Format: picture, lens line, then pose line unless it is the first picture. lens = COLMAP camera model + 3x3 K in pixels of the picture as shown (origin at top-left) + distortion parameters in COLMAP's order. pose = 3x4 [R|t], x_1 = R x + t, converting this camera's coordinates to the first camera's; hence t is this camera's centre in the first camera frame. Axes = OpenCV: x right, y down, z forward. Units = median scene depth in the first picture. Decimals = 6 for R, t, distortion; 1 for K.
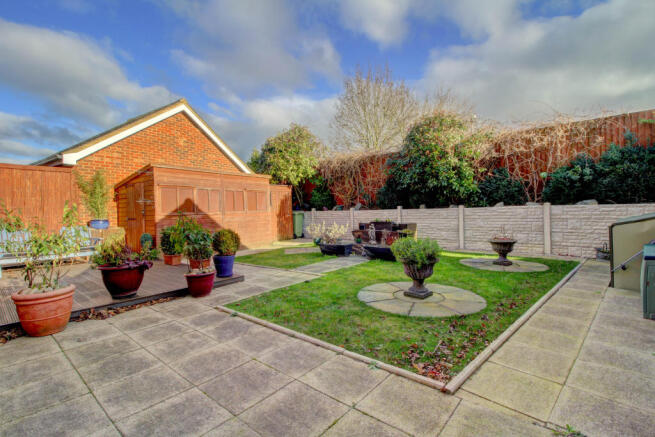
lens RADIAL K [[337.6, 0, 327.9], [0, 337.6, 215.8], [0, 0, 1]] dist [-0.000631, -0.000156]
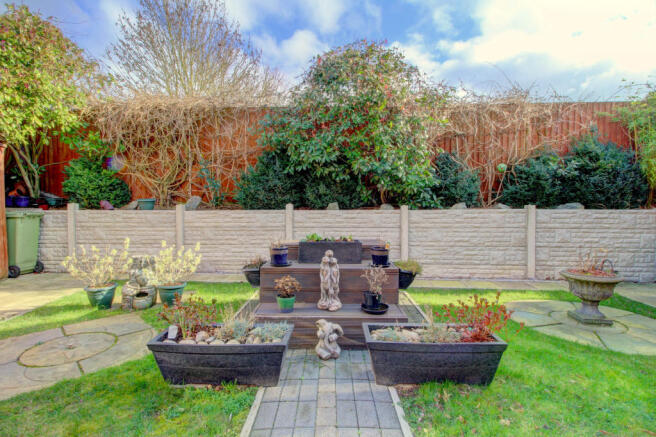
lens RADIAL K [[307.7, 0, 326.5], [0, 307.7, 215.0], [0, 0, 1]] dist [-0.019008, -0.001256]
pose [[0.758035, 0.014119, 0.652061, -0.054697], [-0.006878, 0.999883, -0.013655, -0.004522], [-0.652177, 0.005866, 0.758044, 0.534681]]
